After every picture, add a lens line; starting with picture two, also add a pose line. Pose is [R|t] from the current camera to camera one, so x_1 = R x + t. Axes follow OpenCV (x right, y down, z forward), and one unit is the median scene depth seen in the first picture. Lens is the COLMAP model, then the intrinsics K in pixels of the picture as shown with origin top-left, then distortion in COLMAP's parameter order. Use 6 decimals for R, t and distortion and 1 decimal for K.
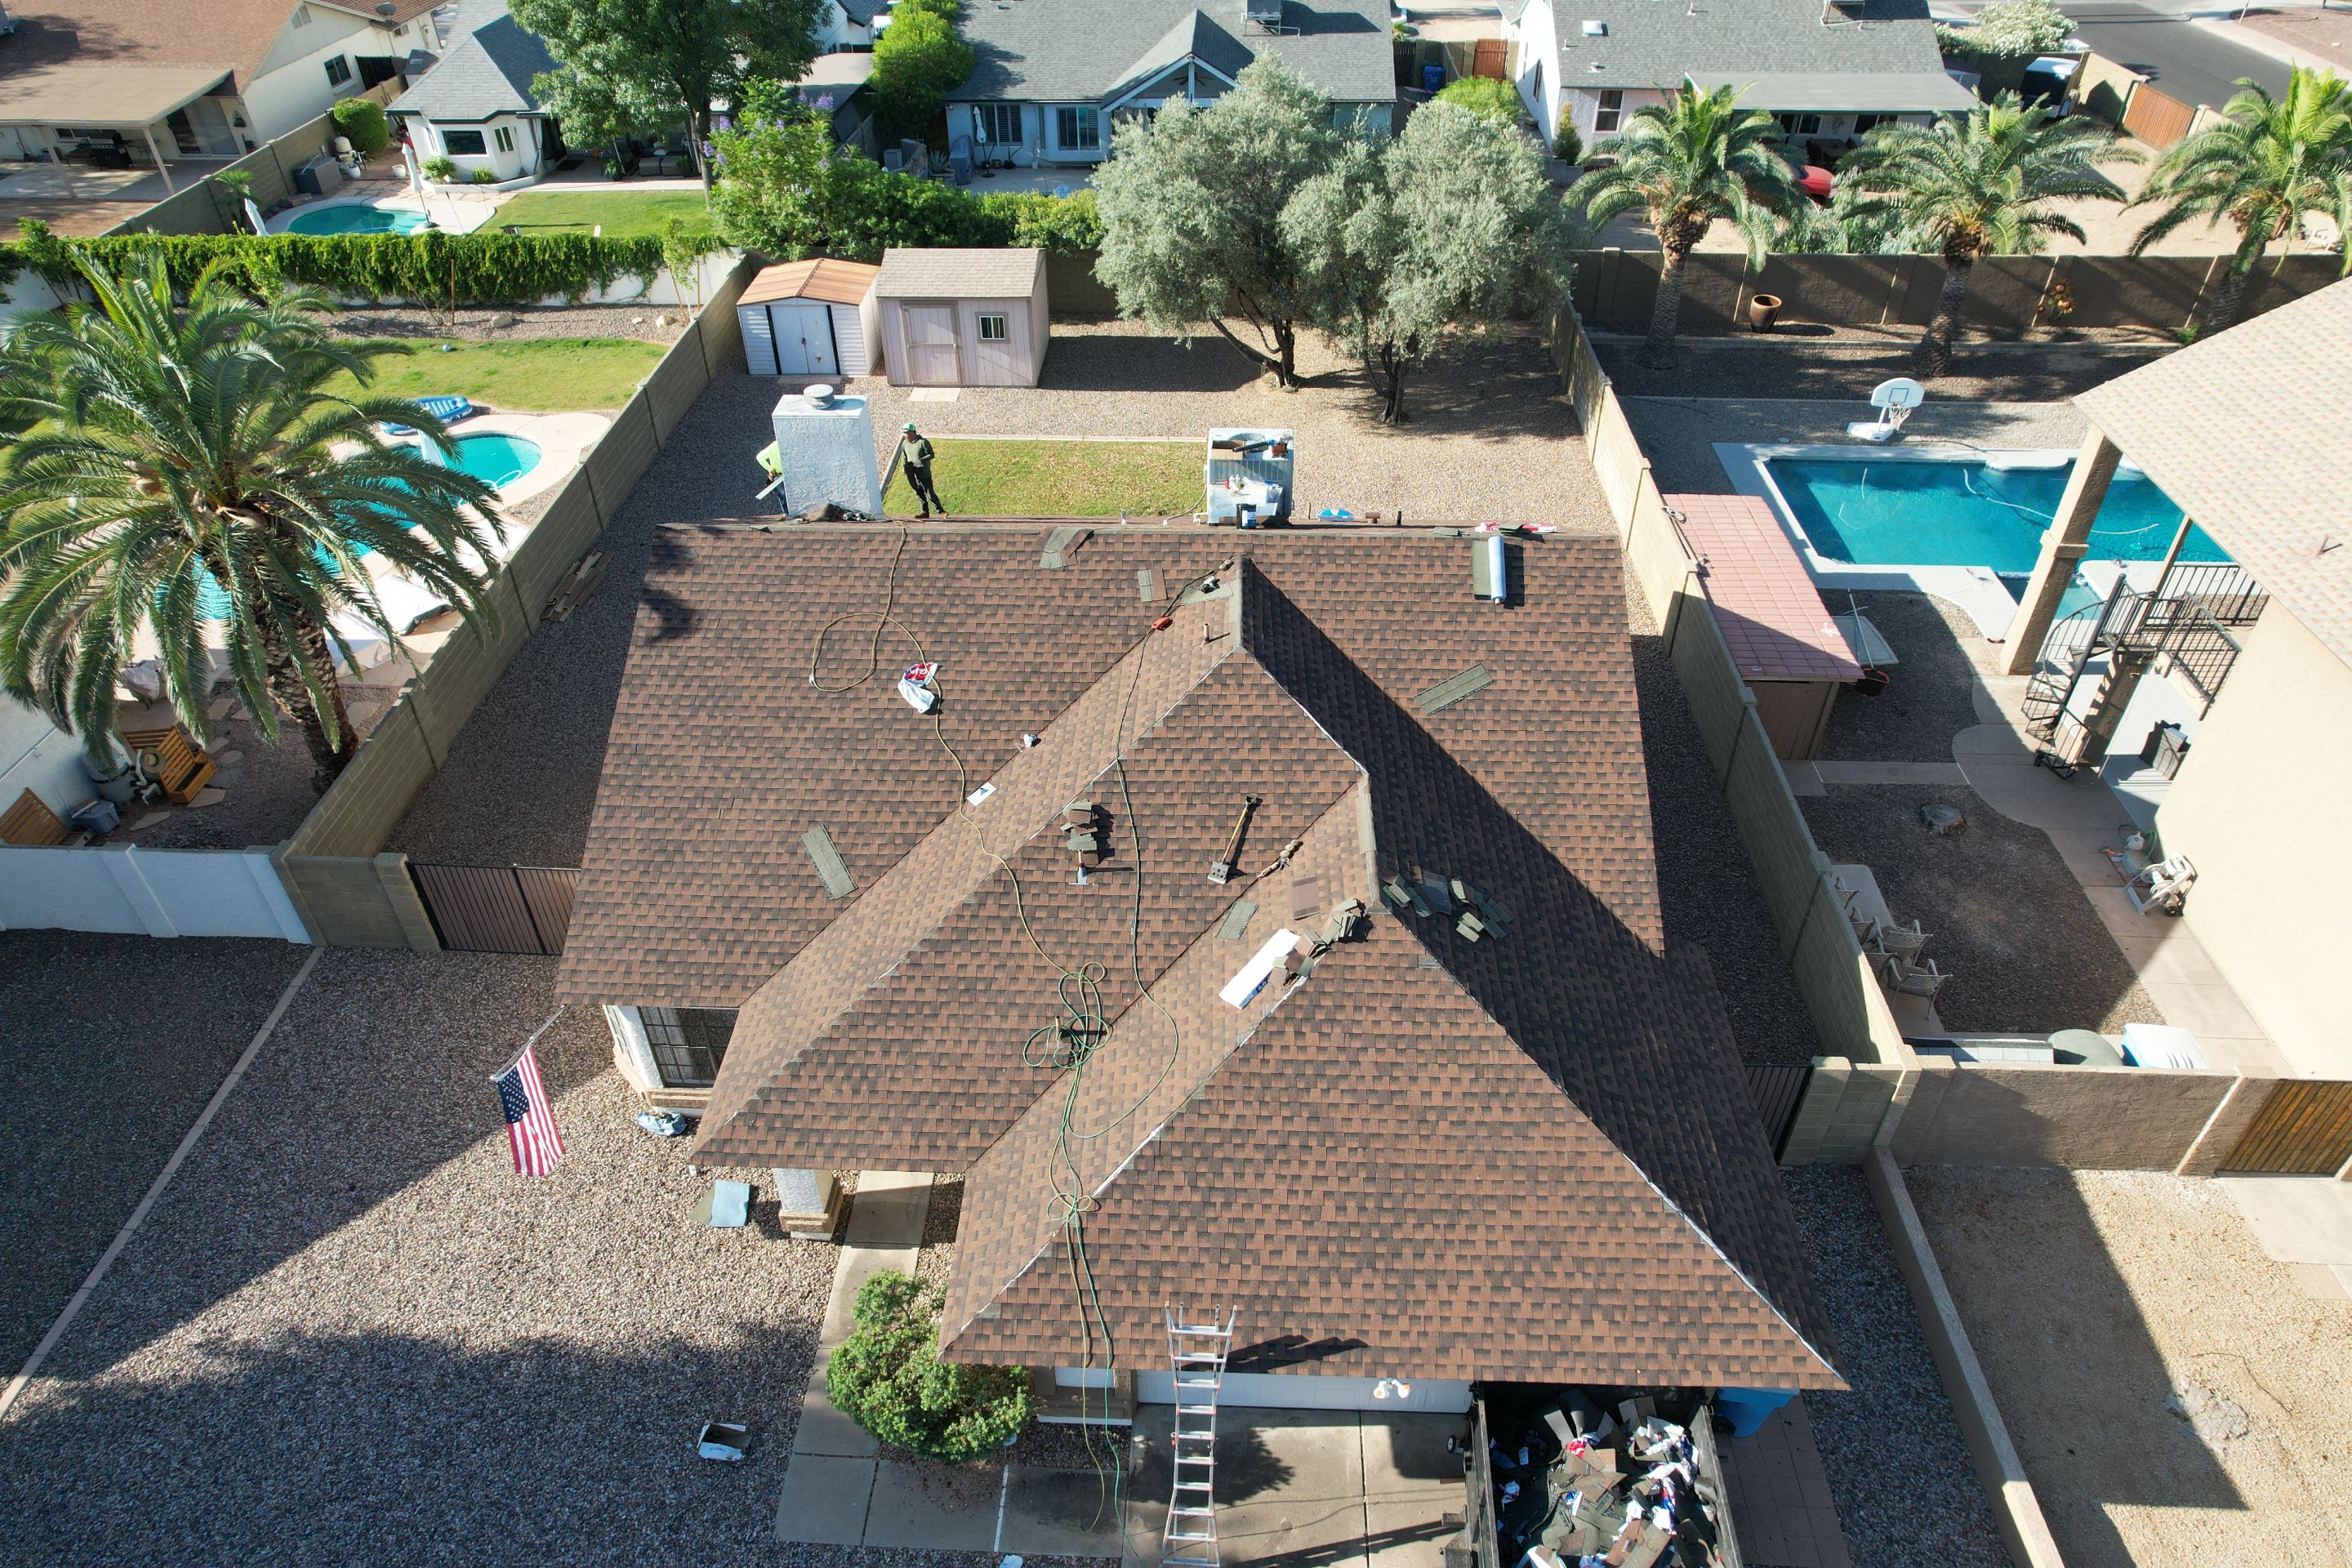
lens RADIAL K [[1506.5, 0, 1171.5], [0, 1506.5, 791.4], [0, 0, 1]] dist [-0.079432, 0.069310]
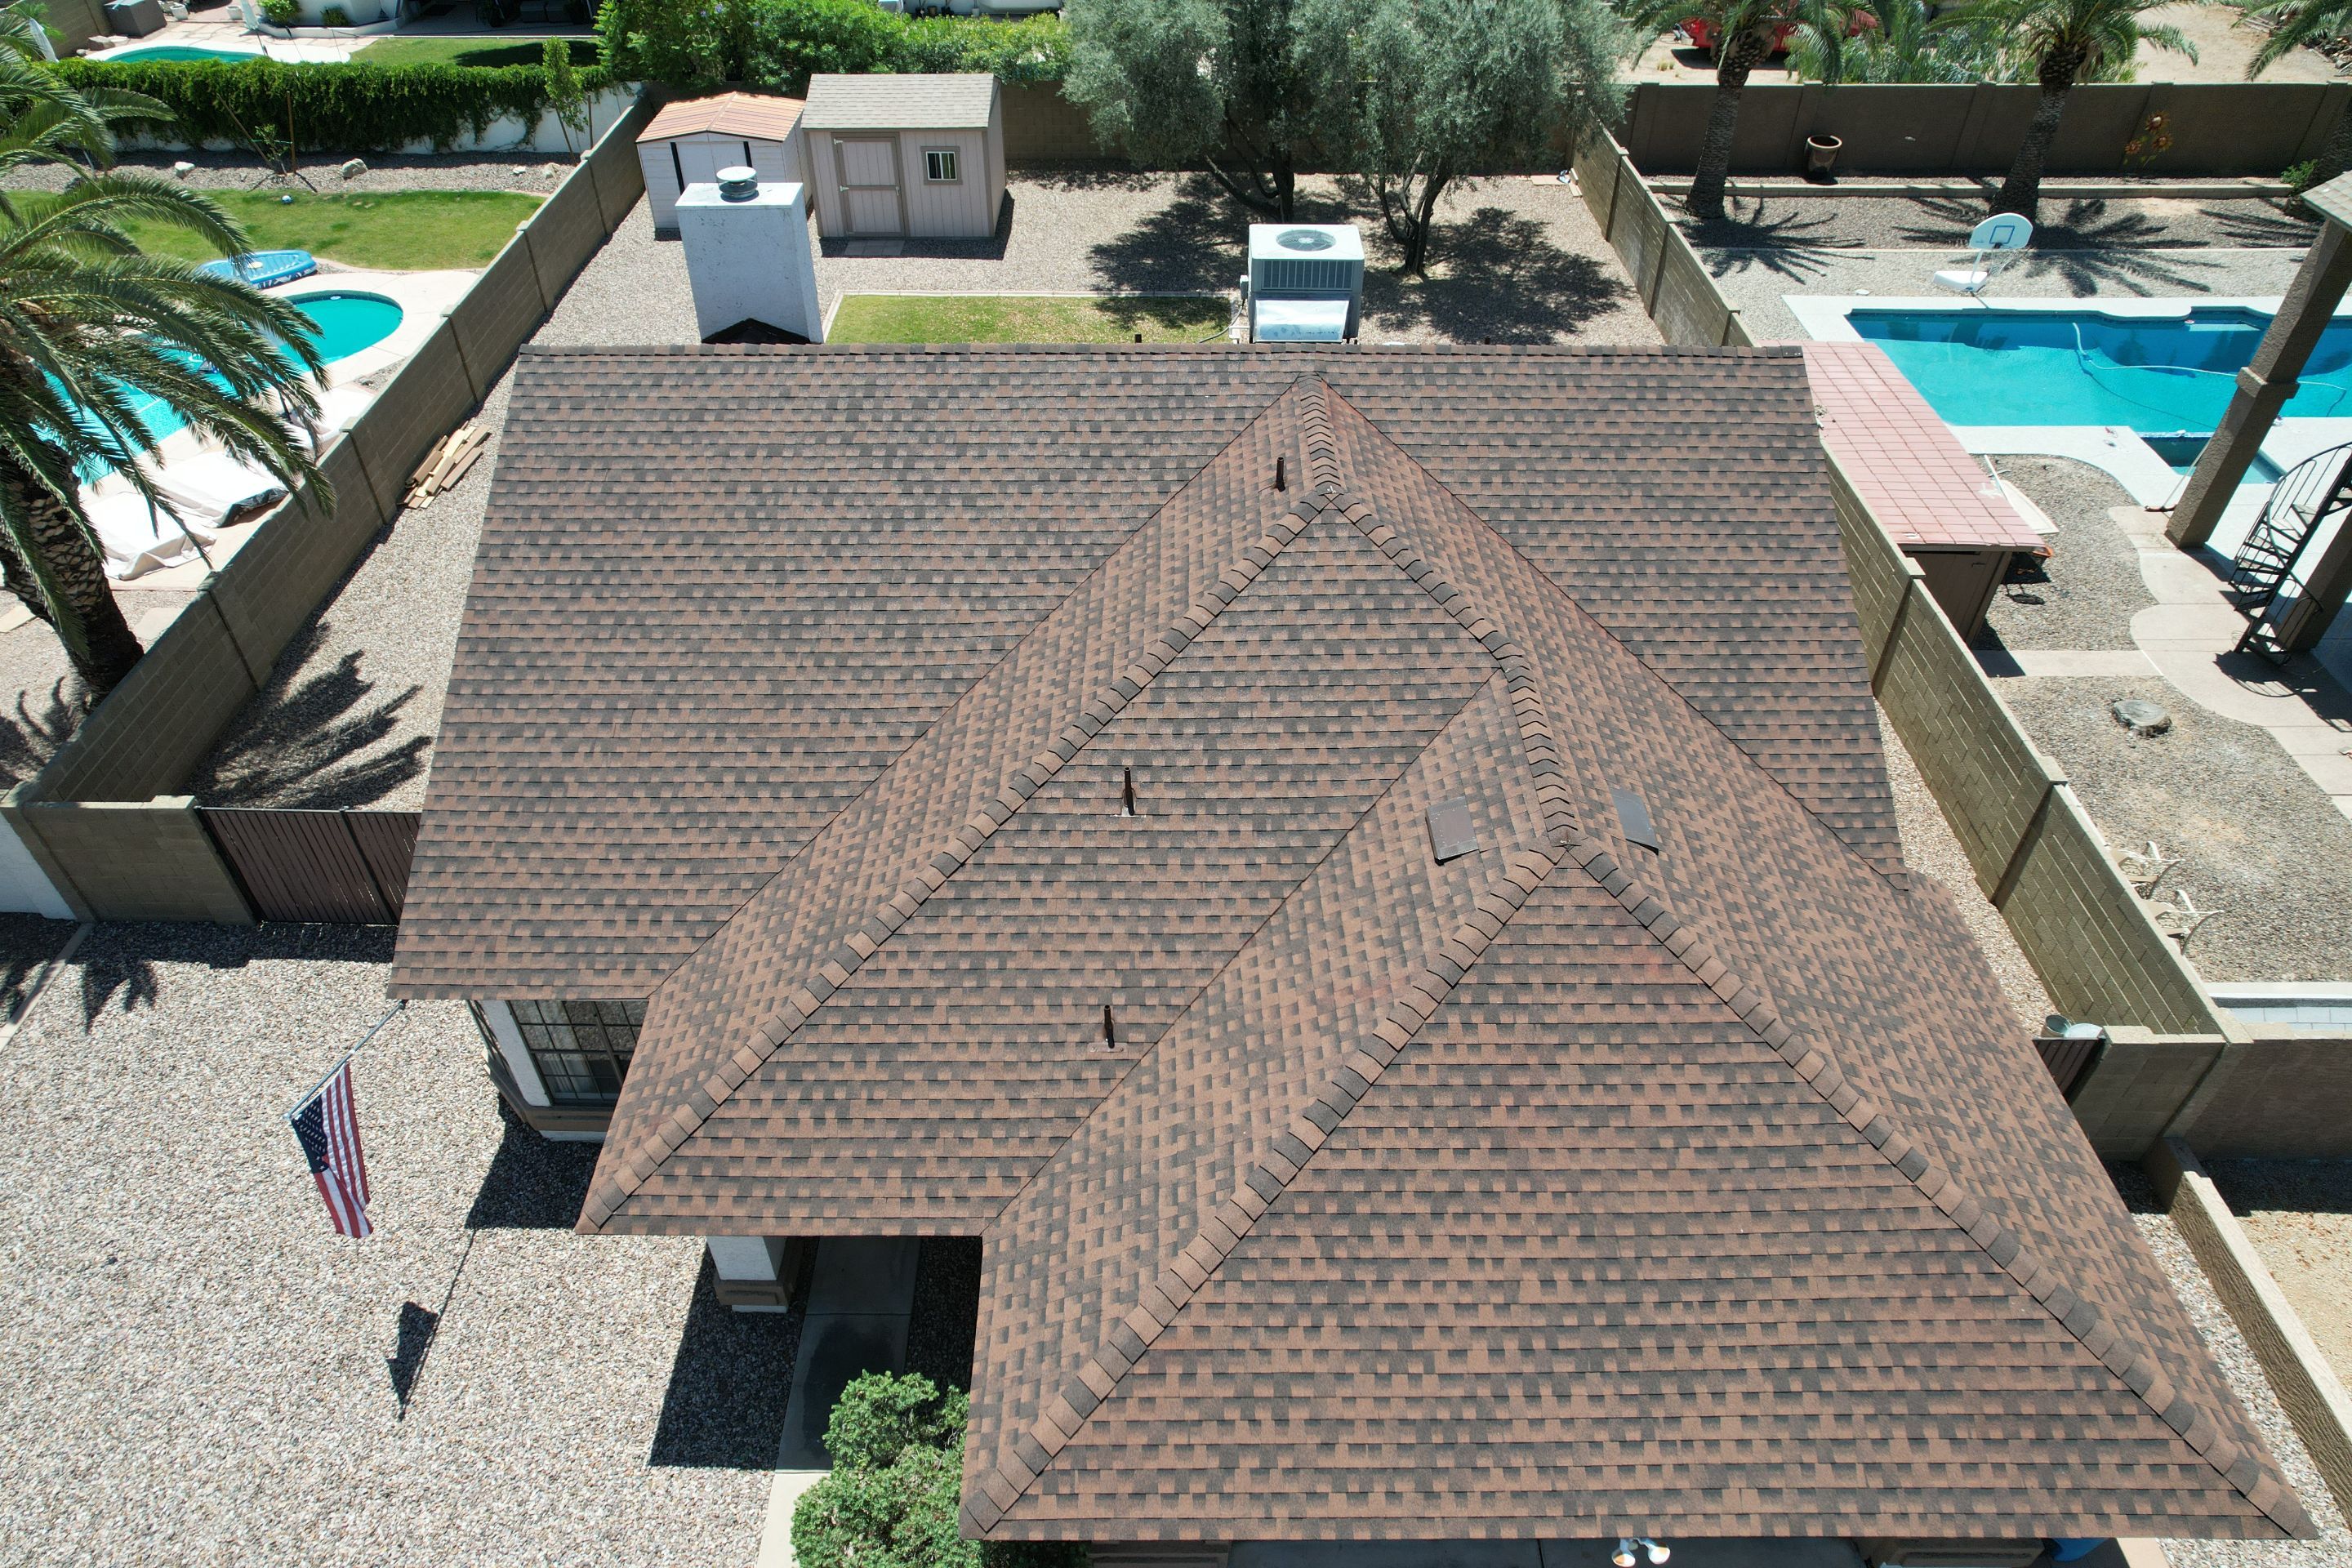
lens RADIAL K [[1506.5, 0, 1171.6], [0, 1506.5, 794.7], [0, 0, 1]] dist [-0.079432, 0.069310]
pose [[0.998885, -0.020193, 0.042670, -0.072027], [0.018203, 0.998752, 0.046504, 0.019715], [-0.043556, -0.045675, 0.998006, 0.300507]]
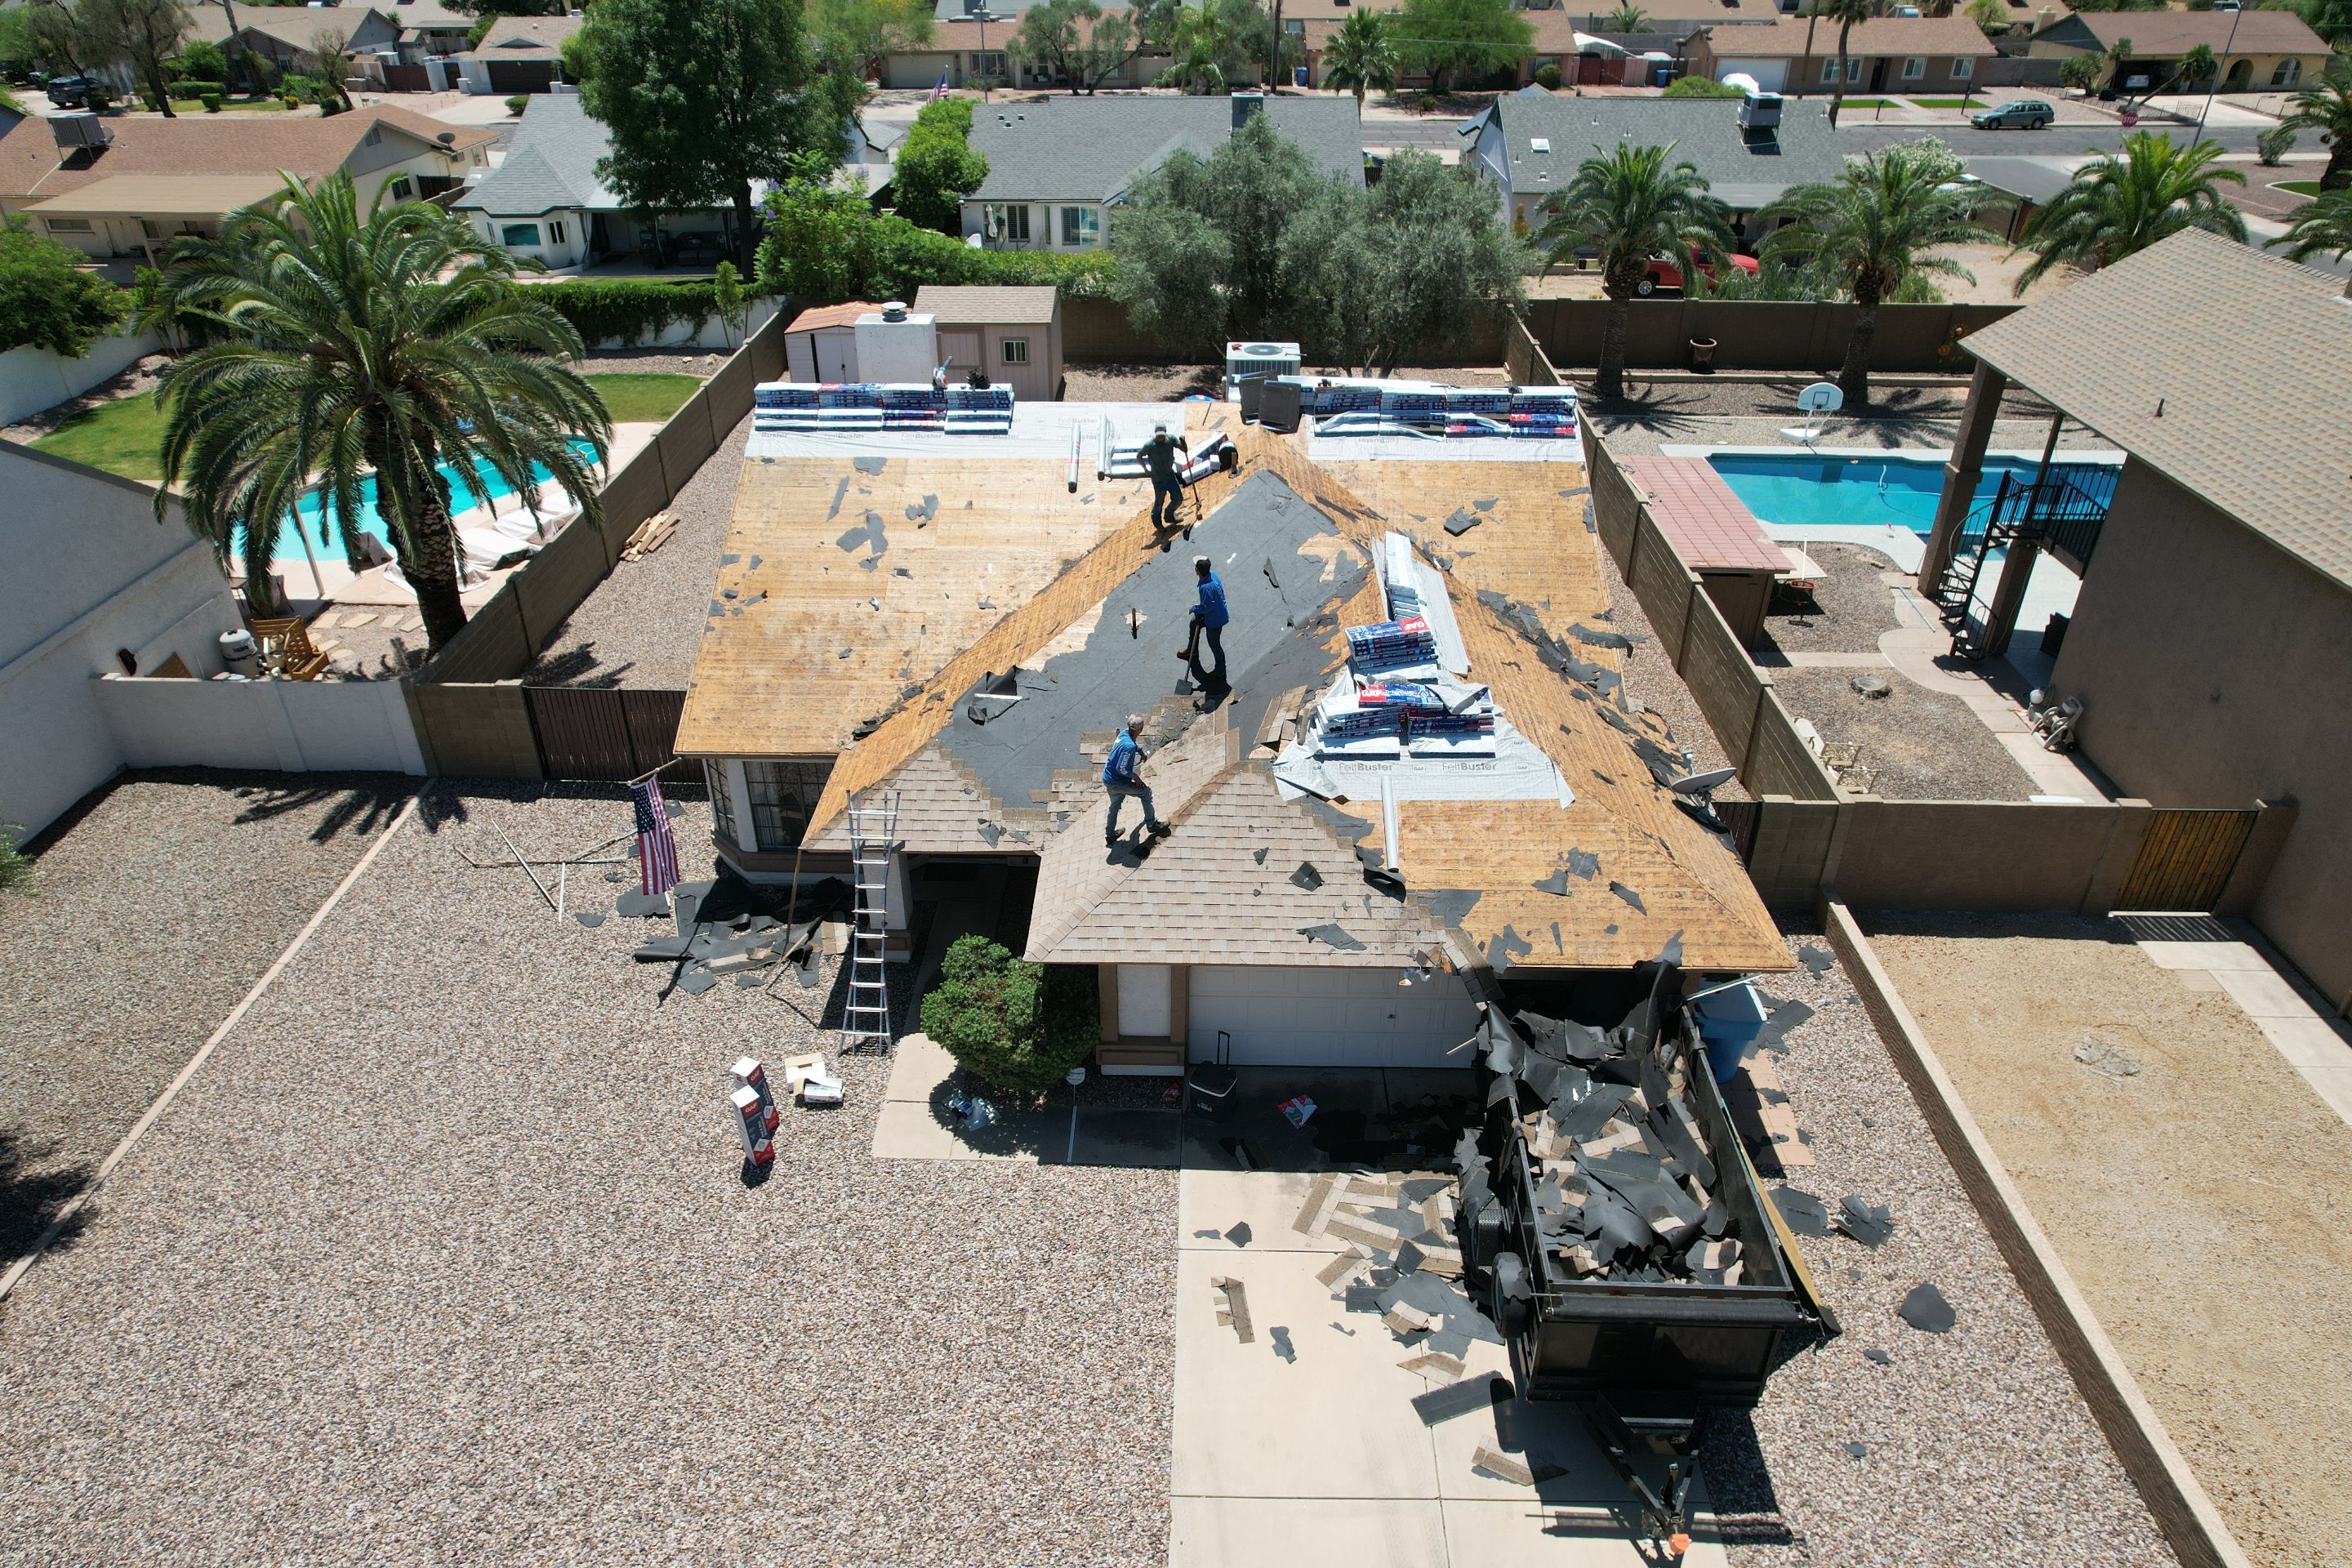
lens RADIAL K [[1506.5, 0, 1171.1], [0, 1506.5, 792.8], [0, 0, 1]] dist [-0.079432, 0.069310]
pose [[0.999805, -0.001643, 0.019666, -0.056173], [0.004002, 0.992703, -0.120521, 0.334971], [-0.019325, 0.120576, 0.992516, -0.158347]]
